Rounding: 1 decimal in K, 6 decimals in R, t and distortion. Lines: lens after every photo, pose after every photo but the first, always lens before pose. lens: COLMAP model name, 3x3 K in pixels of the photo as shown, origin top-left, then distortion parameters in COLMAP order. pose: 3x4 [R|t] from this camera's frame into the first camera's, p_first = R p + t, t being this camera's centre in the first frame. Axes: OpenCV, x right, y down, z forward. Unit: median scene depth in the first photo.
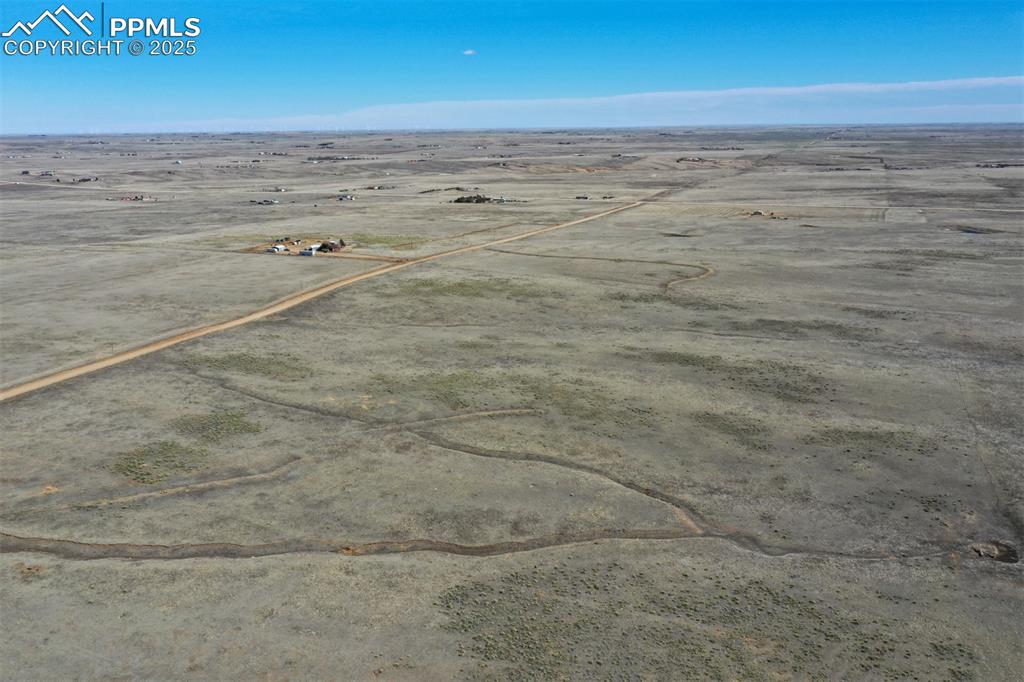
lens RADIAL K [[791.9, 0, 504.3], [0, 791.9, 337.6], [0, 0, 1]] dist [0.018410, 0.000405]
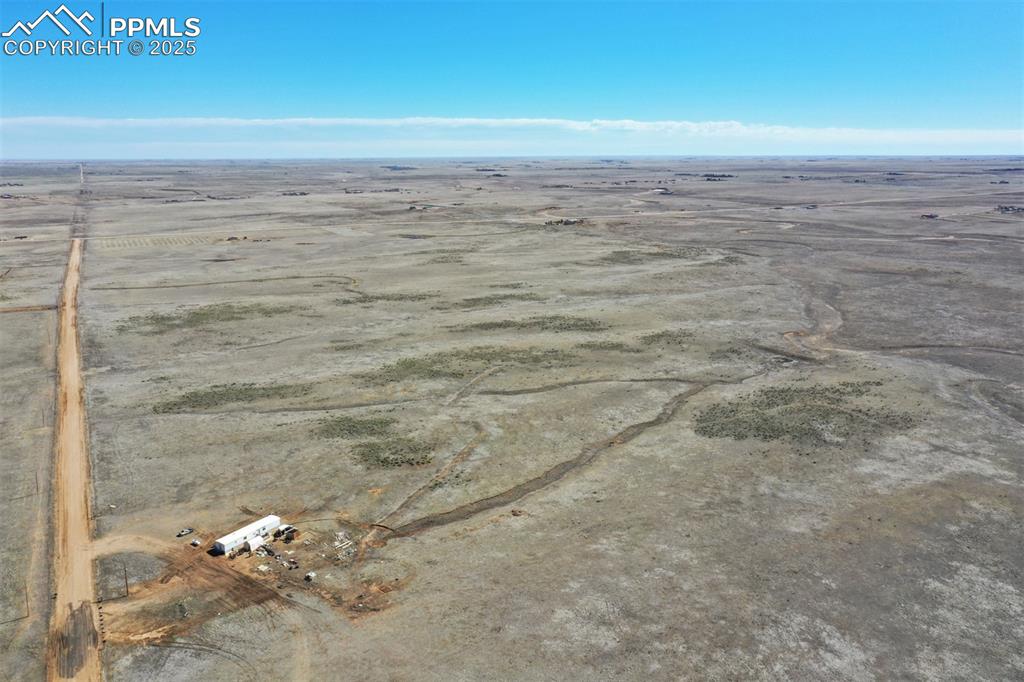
lens RADIAL K [[804.5, 0, 513.8], [0, 804.5, 343.3], [0, 0, 1]] dist [0.008730, -0.000933]
pose [[0.640783, -0.176677, 0.747116, -0.941246], [0.205732, 0.977084, 0.054608, -0.012288], [-0.739643, 0.118714, 0.662447, 0.118837]]
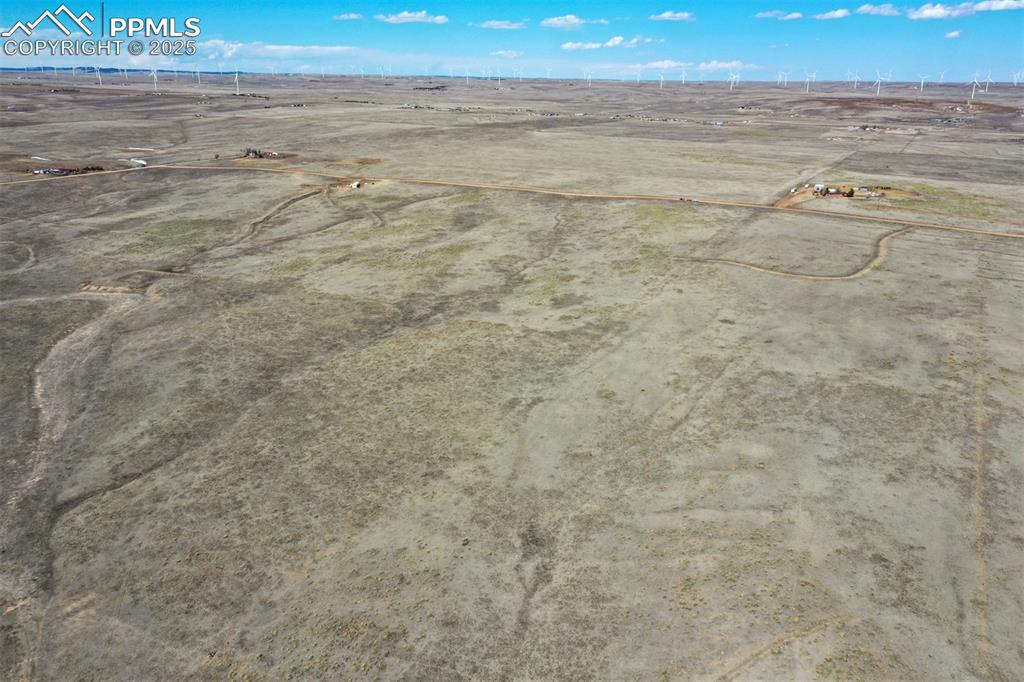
lens RADIAL K [[796.8, 0, 514.5], [0, 796.8, 342.0], [0, 0, 1]] dist [0.010876, 0.005354]
pose [[-0.063287, 0.331459, -0.941344, 1.949958], [-0.266768, 0.903295, 0.335996, -0.397701], [0.961681, 0.272385, 0.031256, 1.355964]]
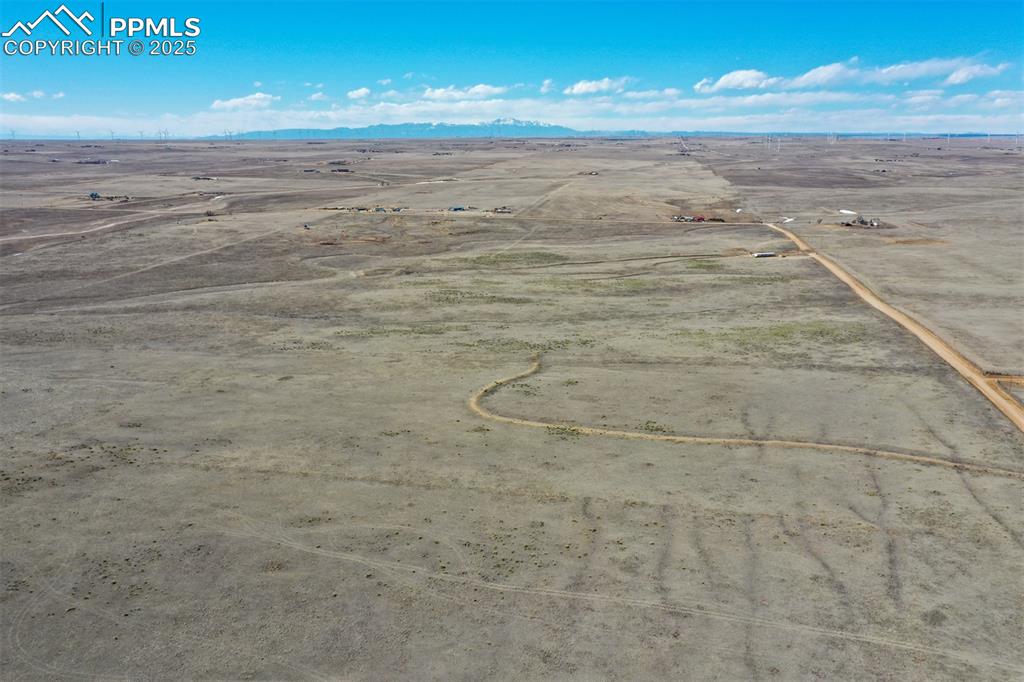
lens RADIAL K [[803.0, 0, 489.4], [0, 803.0, 340.7], [0, 0, 1]] dist [0.007167, 0.000585]
pose [[-0.976531, 0.065390, -0.205210, 0.693101], [-0.044044, 0.872032, 0.487463, -0.760943], [0.210825, 0.485061, -0.848686, 2.789202]]
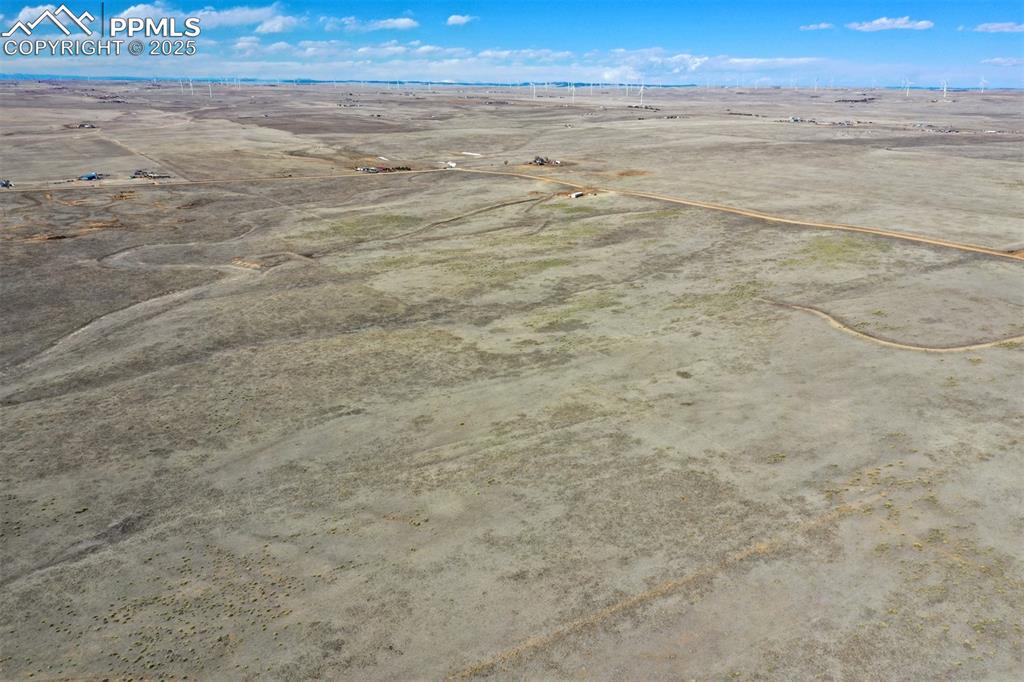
lens RADIAL K [[804.5, 0, 513.8], [0, 804.5, 343.3], [0, 0, 1]] dist [0.008730, -0.000933]
pose [[-0.557100, 0.267323, -0.786243, 1.691598], [-0.211427, 0.869918, 0.445581, -0.556620], [0.803081, 0.414466, -0.428112, 1.962084]]
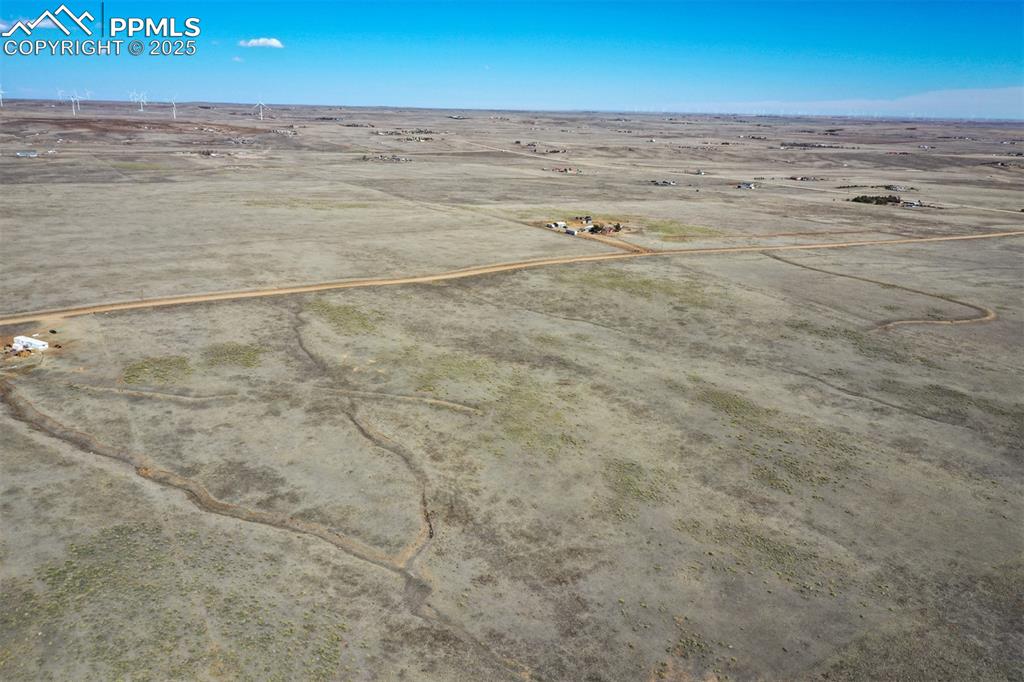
lens RADIAL K [[796.8, 0, 514.5], [0, 796.8, 342.0], [0, 0, 1]] dist [0.010876, 0.005354]
pose [[0.813911, 0.194966, -0.547300, 0.593291], [-0.181870, 0.980168, 0.078701, -0.073714], [0.551790, 0.035482, 0.833228, 0.229030]]
